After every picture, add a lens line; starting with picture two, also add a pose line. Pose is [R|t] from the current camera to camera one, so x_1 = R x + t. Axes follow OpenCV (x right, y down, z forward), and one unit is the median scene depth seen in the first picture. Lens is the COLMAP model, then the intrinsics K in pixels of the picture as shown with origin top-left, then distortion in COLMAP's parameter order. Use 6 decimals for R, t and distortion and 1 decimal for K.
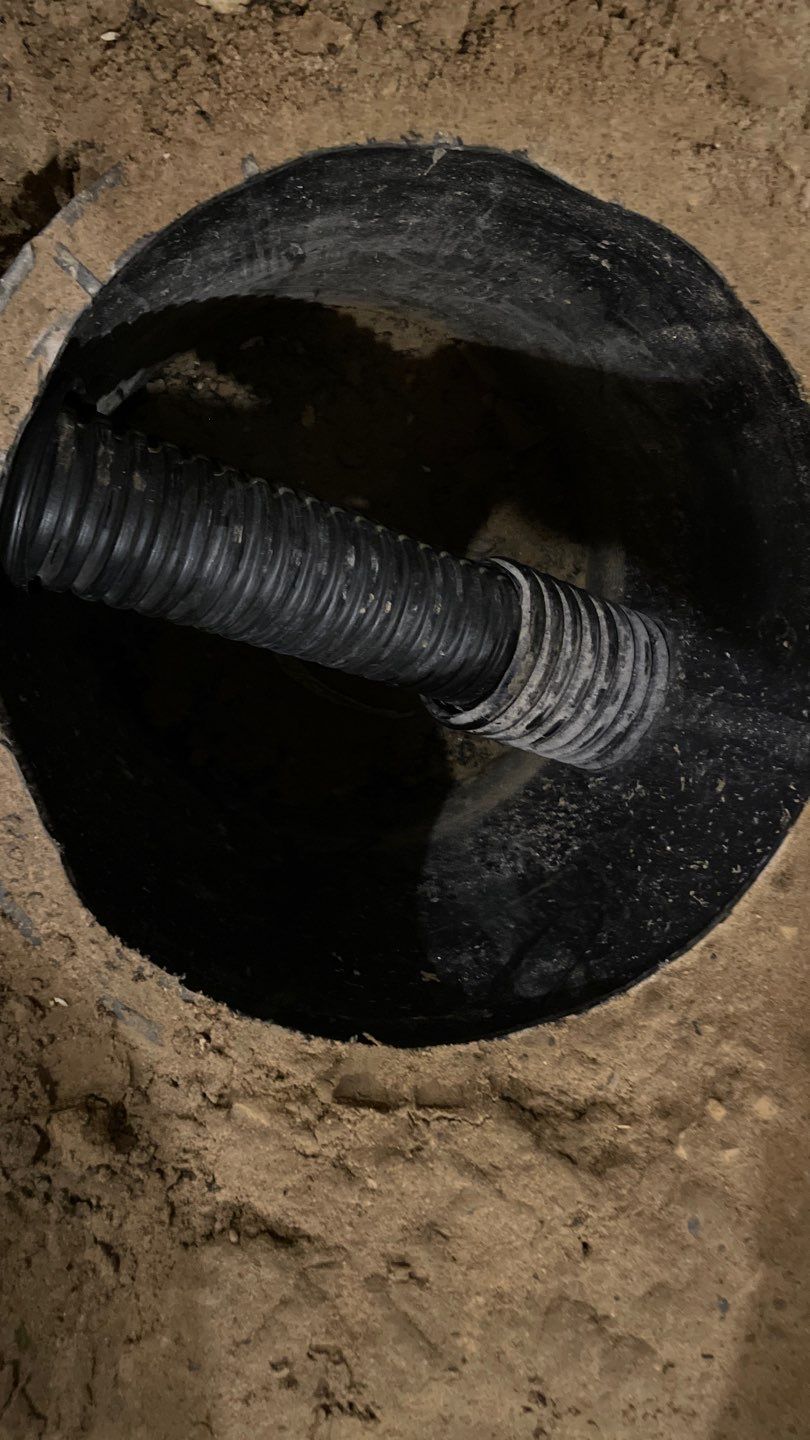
lens RADIAL K [[1093.9, 0, 411.5], [0, 1093.9, 723.9], [0, 0, 1]] dist [0.071899, -0.101041]
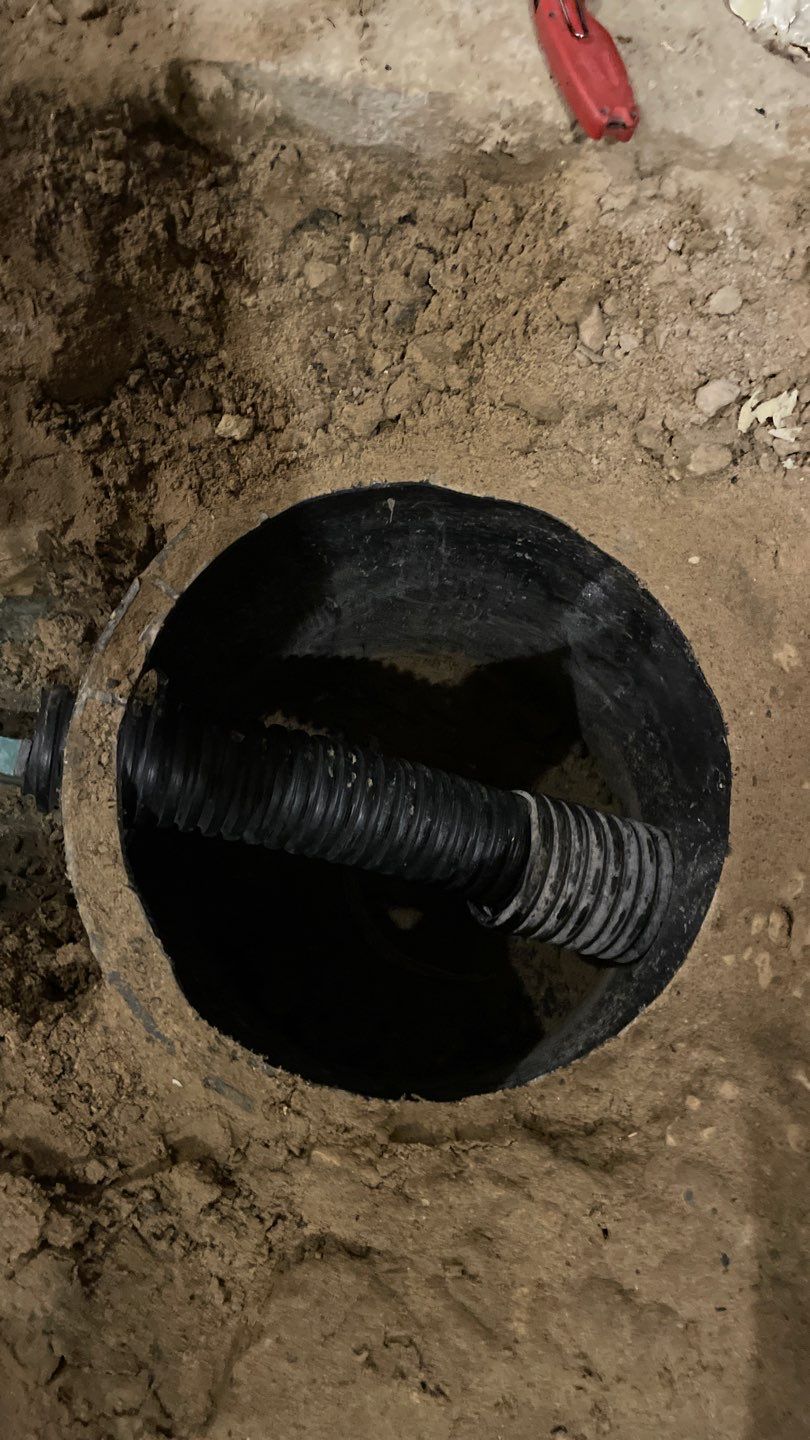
lens RADIAL K [[1089.0, 0, 409.8], [0, 1089.0, 711.2], [0, 0, 1]] dist [0.067579, -0.093261]
pose [[0.980270, -0.173724, -0.094288, 0.156266], [0.124394, 0.912908, -0.388748, 0.385347], [0.153611, 0.369349, 0.916507, -0.327544]]
